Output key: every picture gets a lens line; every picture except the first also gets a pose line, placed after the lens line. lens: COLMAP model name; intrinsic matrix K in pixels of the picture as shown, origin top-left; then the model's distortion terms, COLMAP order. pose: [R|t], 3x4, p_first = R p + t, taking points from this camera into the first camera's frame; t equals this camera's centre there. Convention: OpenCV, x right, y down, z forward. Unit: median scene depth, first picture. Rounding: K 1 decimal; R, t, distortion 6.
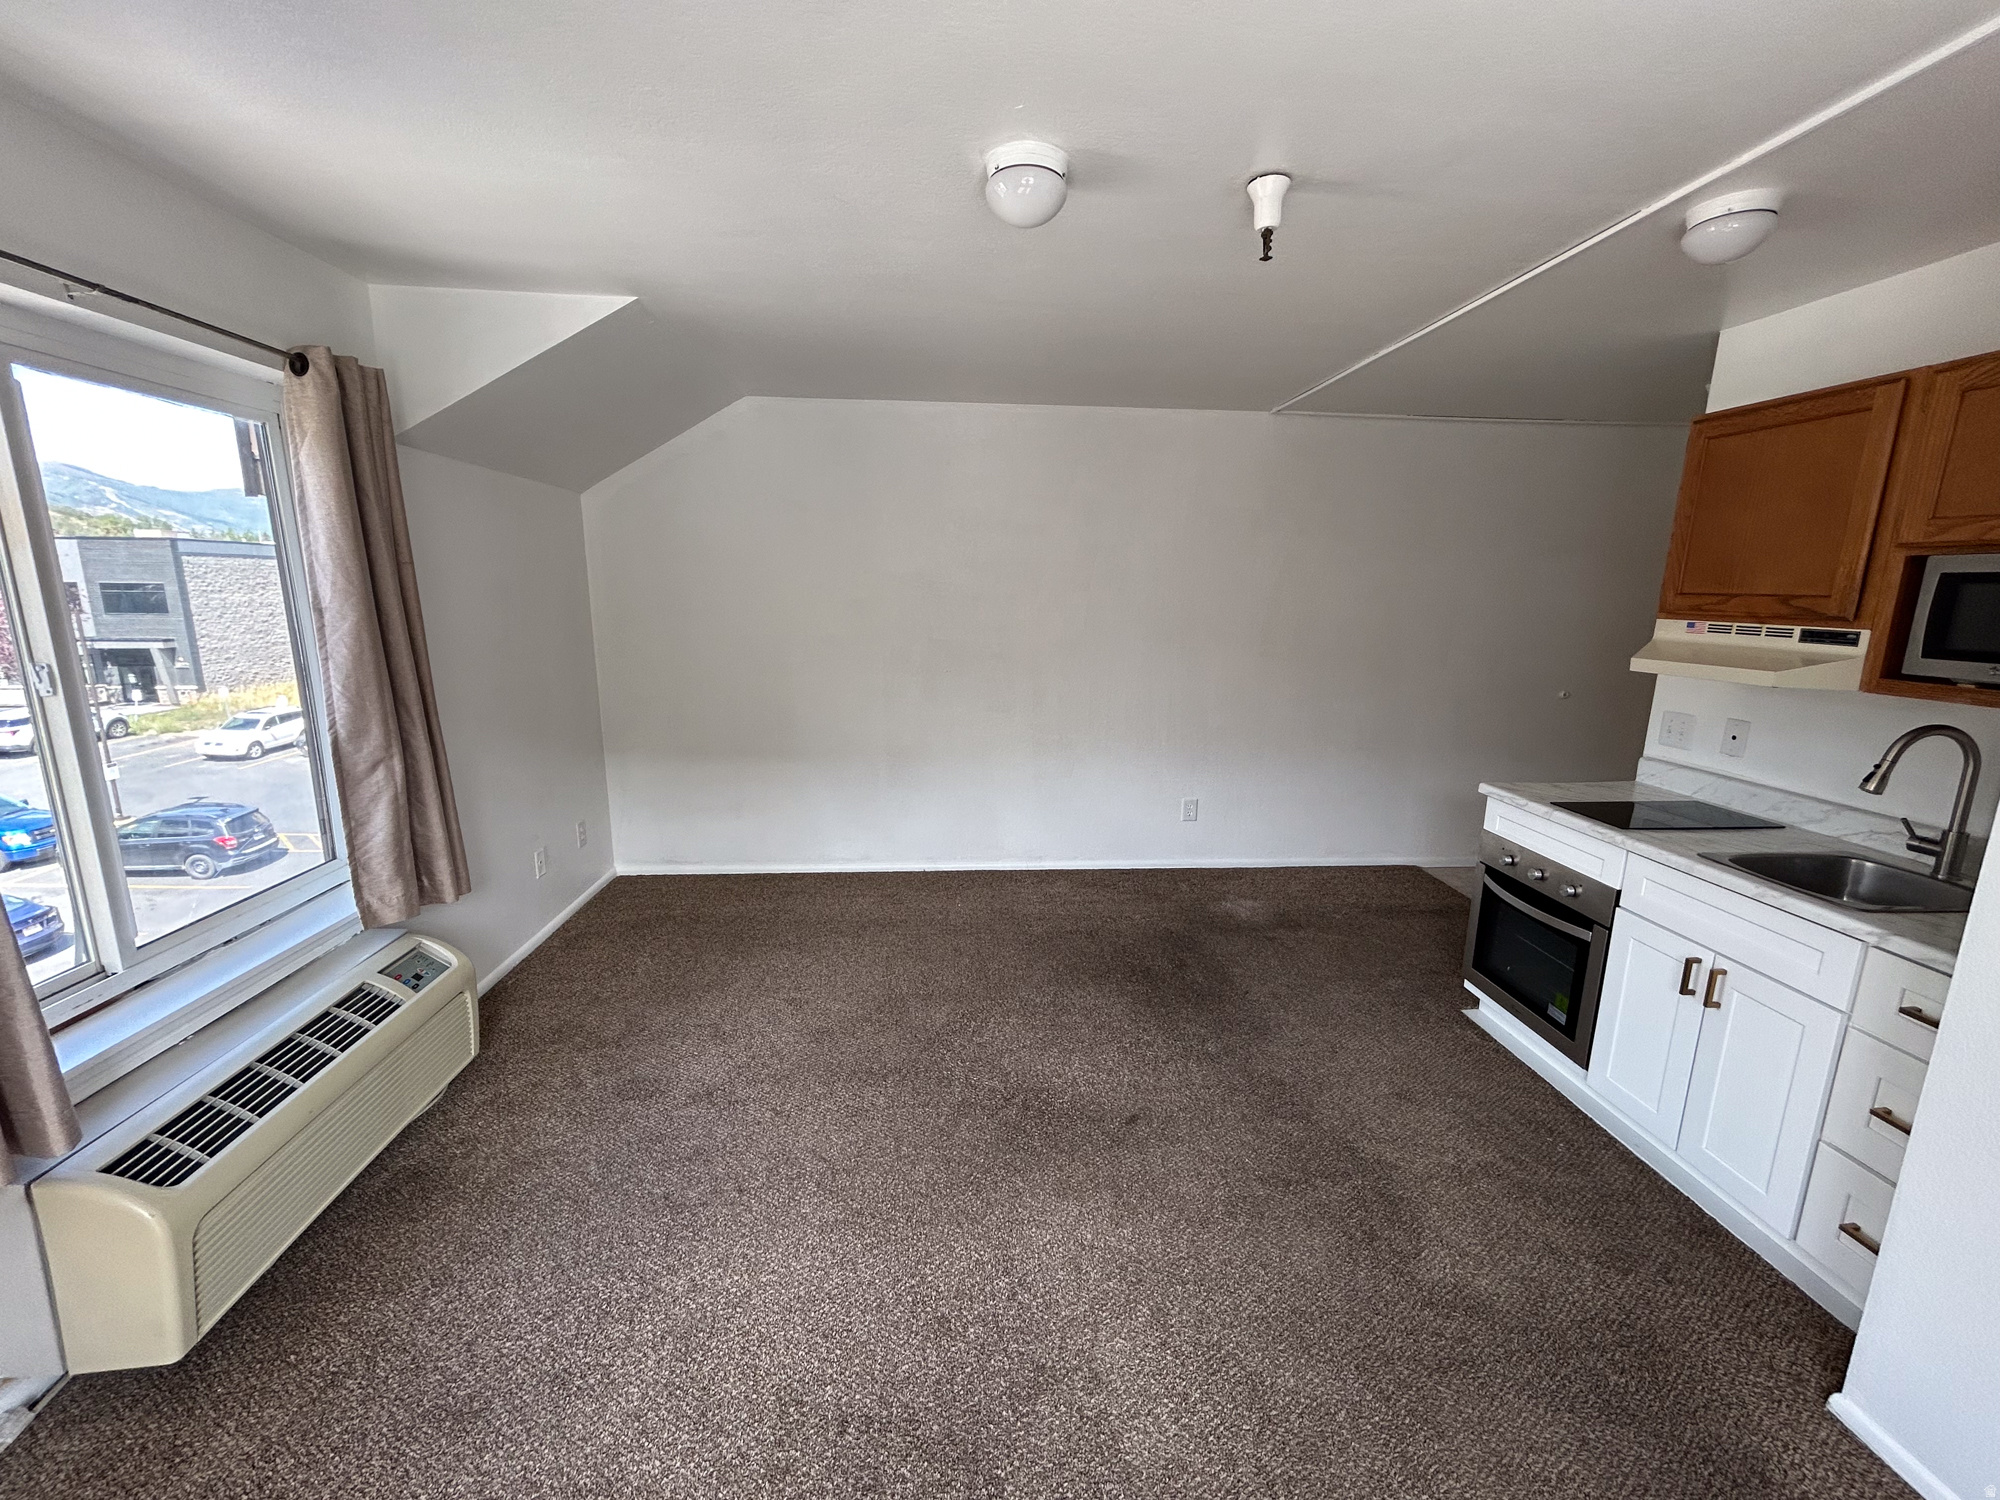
lens RADIAL K [[808.0, 0, 997.4], [0, 808.0, 748.3], [0, 0, 1]] dist [-0.000099, 0.000124]
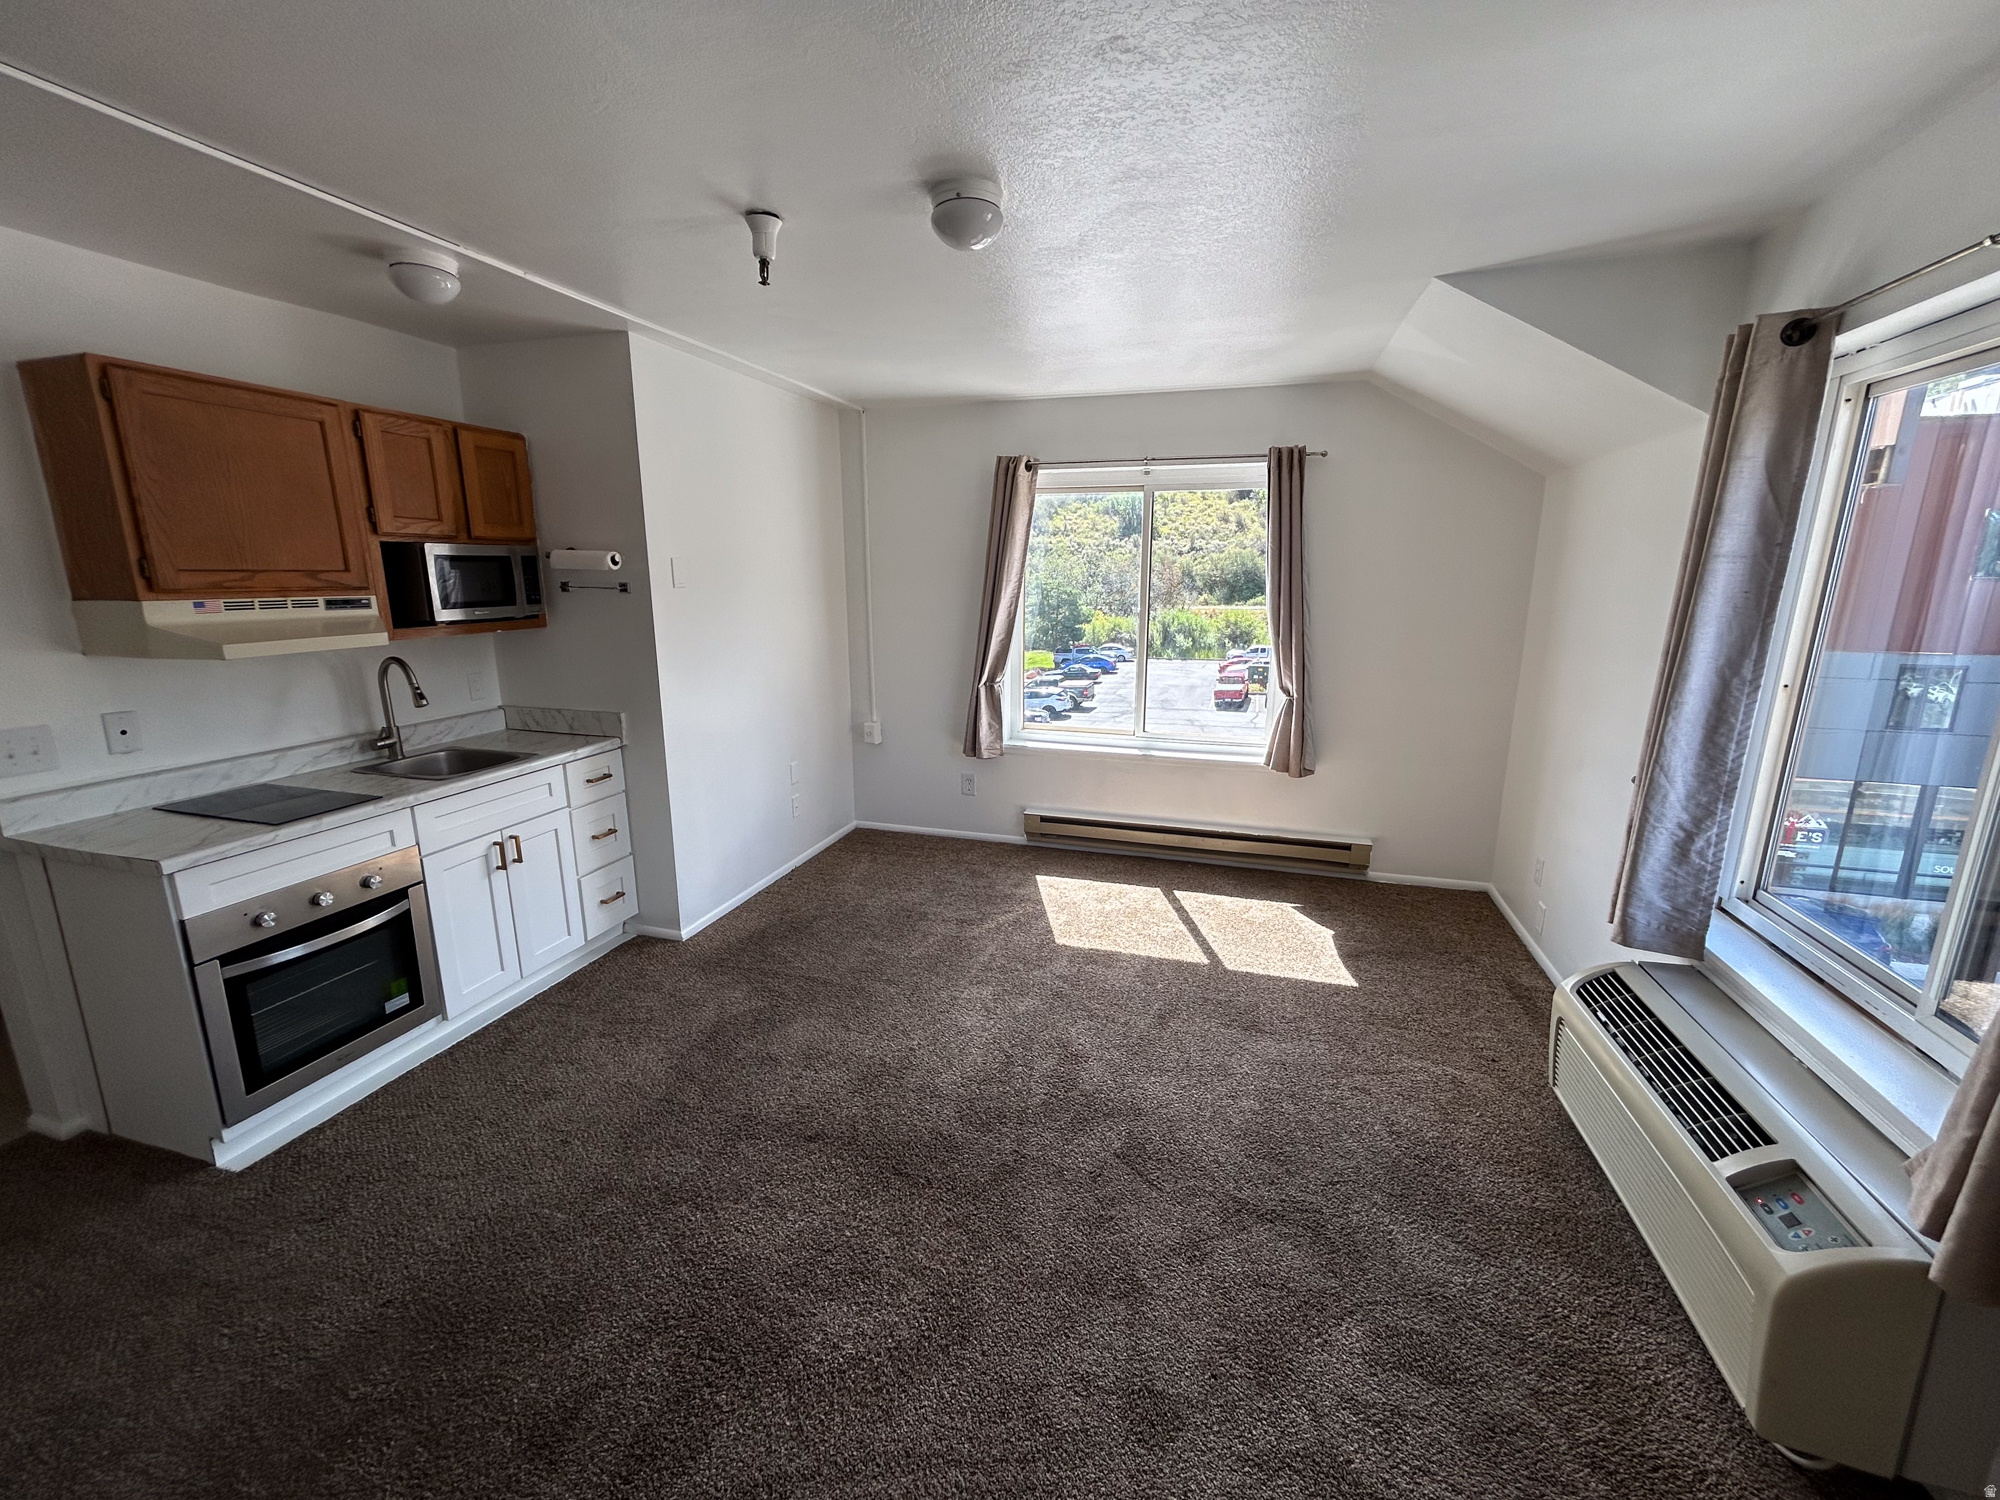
lens RADIAL K [[808.0, 0, 1002.1], [0, 808.0, 748.2], [0, 0, 1]] dist [-0.000099, 0.000124]
pose [[-0.933473, -0.091482, 0.346785, -0.330187], [0.058500, 0.915135, 0.398881, -0.327770], [-0.353845, 0.392632, -0.848902, 1.576834]]
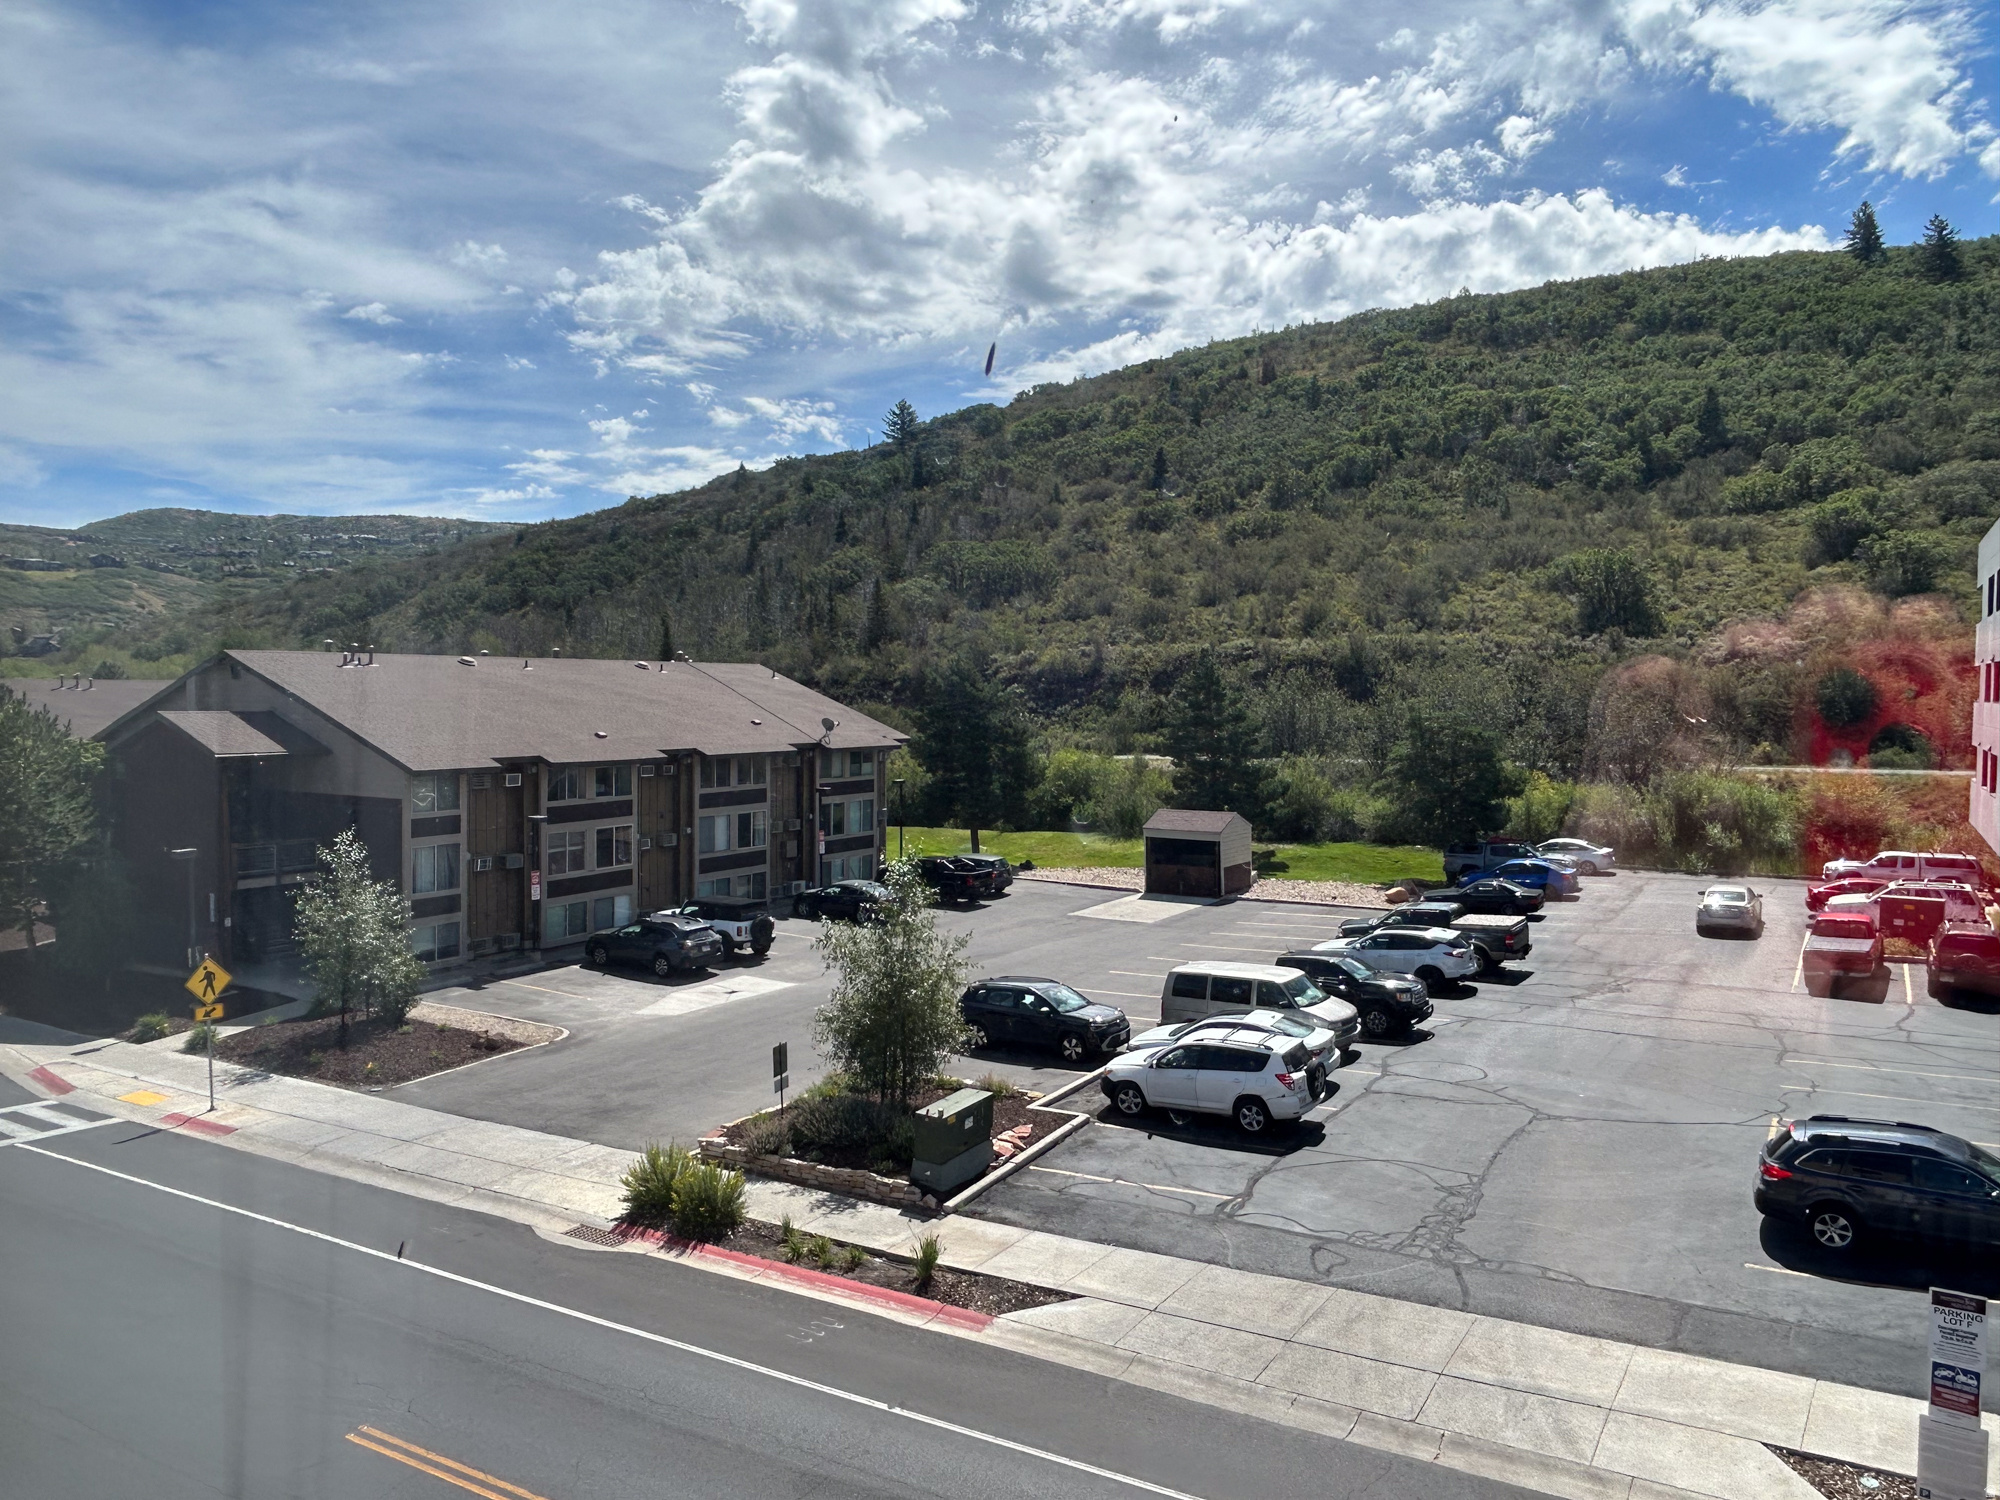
lens RADIAL K [[1444.9, 0, 1002.5], [0, 1444.9, 740.4], [0, 0, 1]] dist [-0.009124, -0.003543]
pose [[-0.821104, -0.041624, 0.569259, -0.299355], [0.094354, 0.973718, 0.207294, -0.299053], [-0.562927, 0.223922, -0.795596, 1.446921]]
